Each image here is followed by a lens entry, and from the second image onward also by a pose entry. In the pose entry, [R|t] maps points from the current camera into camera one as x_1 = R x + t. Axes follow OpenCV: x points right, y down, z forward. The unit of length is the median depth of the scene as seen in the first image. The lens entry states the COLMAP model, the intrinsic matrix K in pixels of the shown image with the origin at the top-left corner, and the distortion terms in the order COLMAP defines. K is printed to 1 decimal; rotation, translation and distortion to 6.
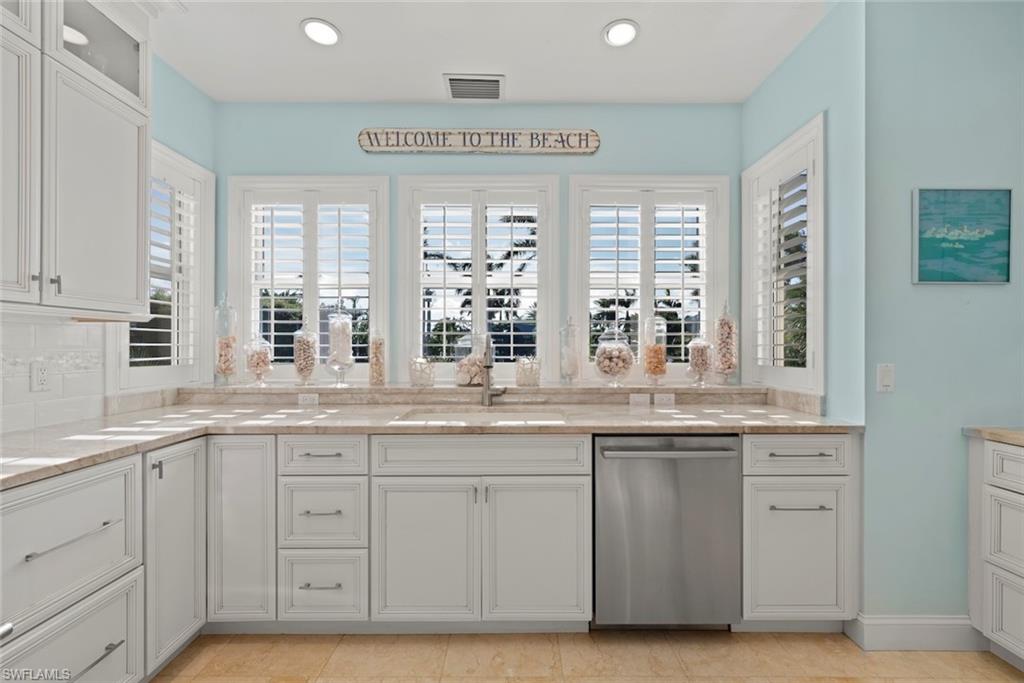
lens RADIAL K [[422.3, 0, 517.4], [0, 422.3, 345.0], [0, 0, 1]] dist [-0.003526, 0.000595]
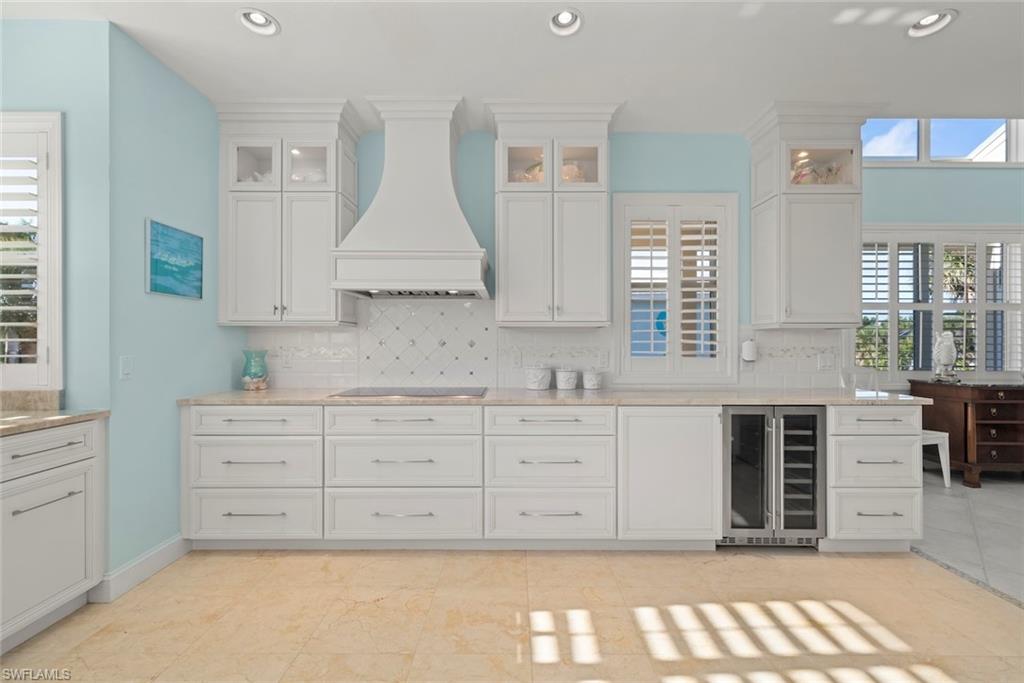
lens RADIAL K [[422.3, 0, 515.6], [0, 422.3, 342.5], [0, 0, 1]] dist [-0.003526, 0.000595]
pose [[-0.011591, -0.002215, 0.999930, -0.344452], [-0.003368, 0.999992, 0.002177, -0.000266], [-0.999927, -0.003342, -0.011599, -0.103231]]
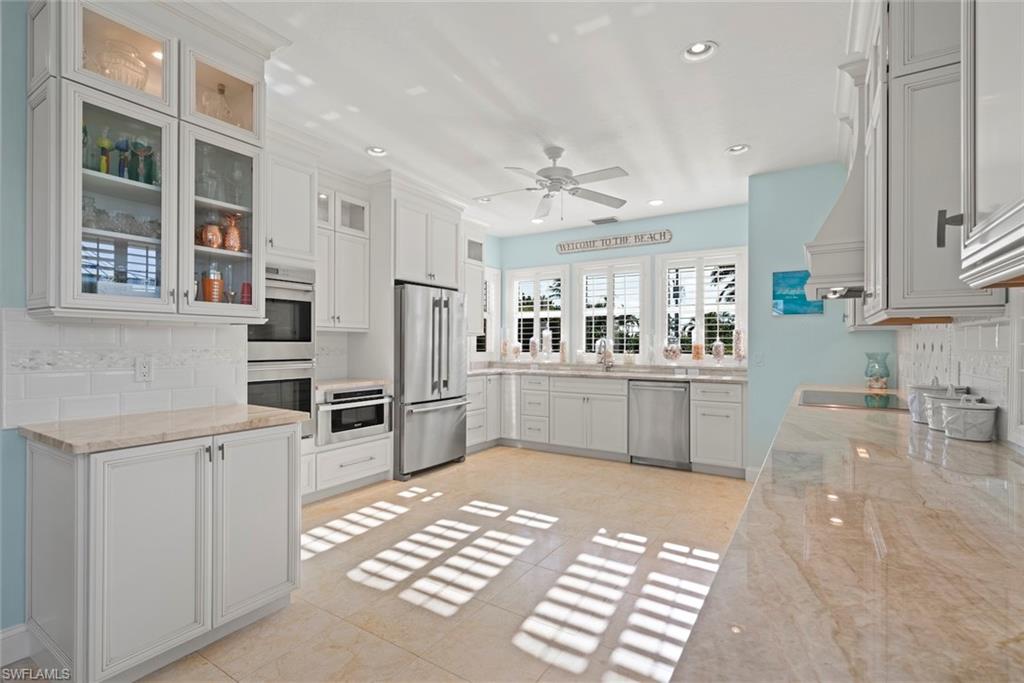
lens RADIAL K [[474.7, 0, 515.0], [0, 474.7, 343.8], [0, 0, 1]] dist [0.002208, -0.000006]
pose [[0.843699, 0.000495, -0.536817, 1.120585], [-0.001392, 0.999998, -0.001264, 0.003460], [0.536815, 0.001814, 0.843698, -1.731640]]
